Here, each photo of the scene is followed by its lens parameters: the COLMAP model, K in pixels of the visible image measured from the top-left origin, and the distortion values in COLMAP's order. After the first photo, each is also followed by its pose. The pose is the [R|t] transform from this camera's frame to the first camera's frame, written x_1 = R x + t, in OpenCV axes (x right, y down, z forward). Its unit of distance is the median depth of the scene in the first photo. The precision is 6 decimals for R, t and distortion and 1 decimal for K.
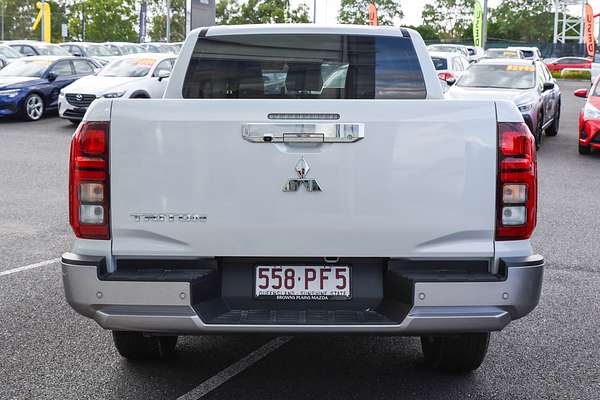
lens RADIAL K [[633.4, 0, 300.0], [0, 633.4, 200.0], [0, 0, 1]] dist [0.004109, 0.002265]
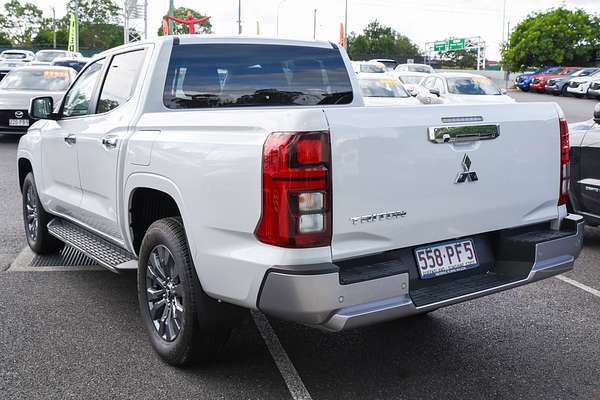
lens RADIAL K [[543.4, 0, 300.0], [0, 543.4, 200.0], [0, 0, 1]] dist [-0.044535, -0.003481]
pose [[0.881274, -0.104220, 0.460972, -0.696764], [0.092133, 0.994554, 0.048717, -0.054556], [-0.463539, -0.000463, 0.886077, 0.227214]]
